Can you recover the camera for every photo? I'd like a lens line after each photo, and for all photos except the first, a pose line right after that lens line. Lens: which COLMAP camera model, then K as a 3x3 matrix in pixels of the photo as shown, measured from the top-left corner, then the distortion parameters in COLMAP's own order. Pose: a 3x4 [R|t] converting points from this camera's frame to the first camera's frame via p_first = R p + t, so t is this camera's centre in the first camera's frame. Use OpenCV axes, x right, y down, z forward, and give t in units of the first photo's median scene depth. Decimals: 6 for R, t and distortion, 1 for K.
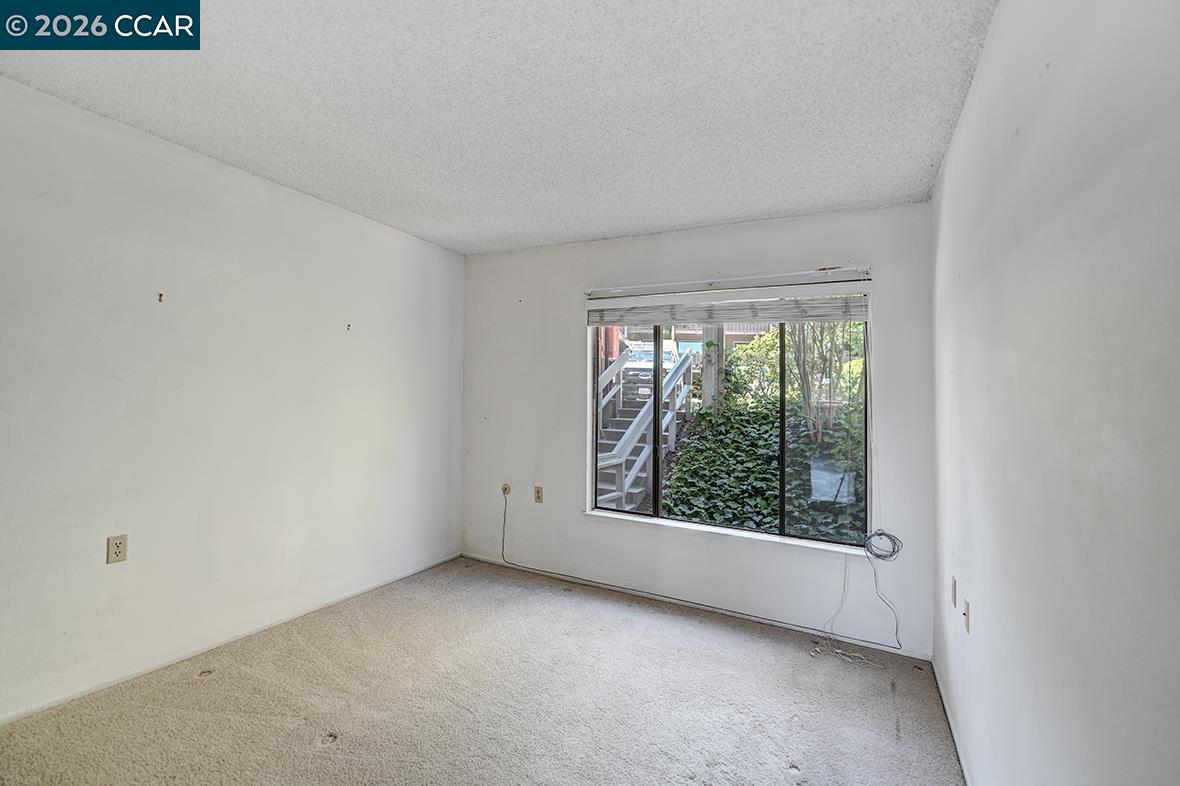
lens RADIAL K [[506.7, 0, 587.3], [0, 506.7, 370.0], [0, 0, 1]] dist [-0.015088, 0.000189]
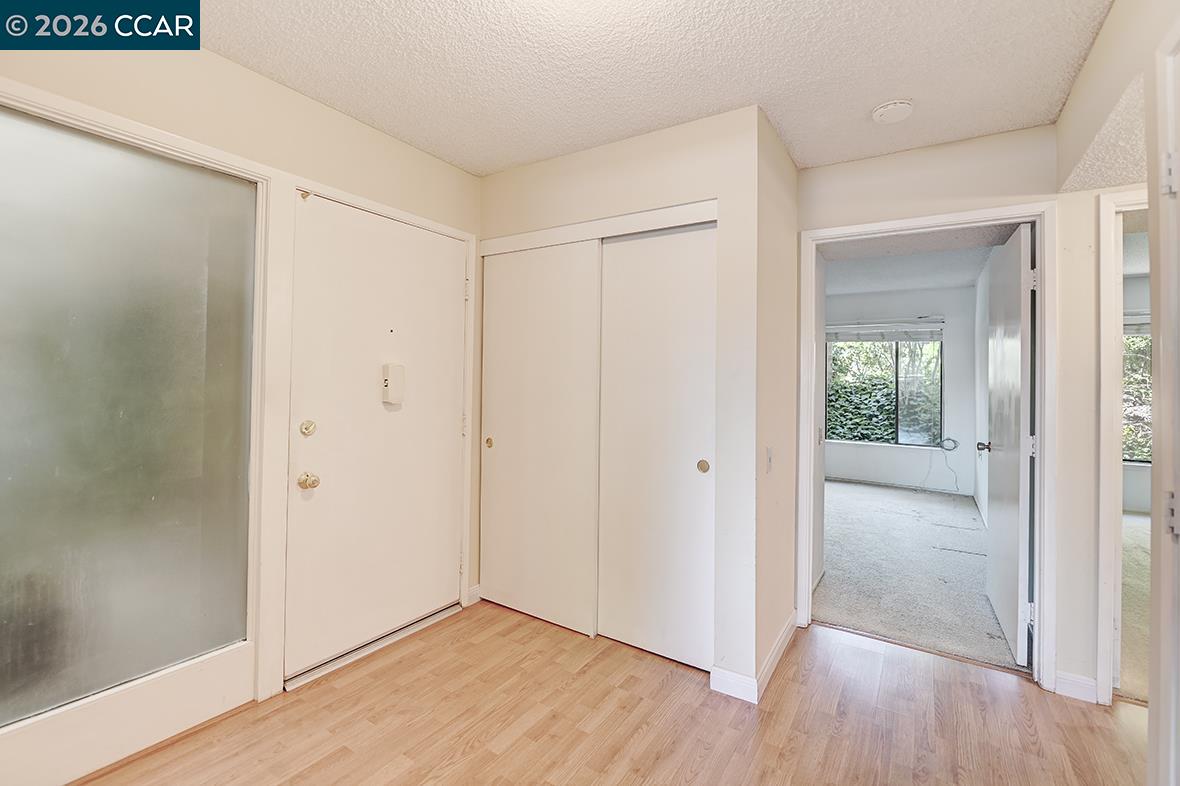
lens RADIAL K [[506.7, 0, 563.2], [0, 506.7, 375.3], [0, 0, 1]] dist [-0.015088, 0.000189]
pose [[0.990689, -0.022589, -0.134258, -0.352729], [0.029425, 0.998358, 0.049155, -0.049636], [0.132927, -0.052648, 0.989727, -0.621044]]
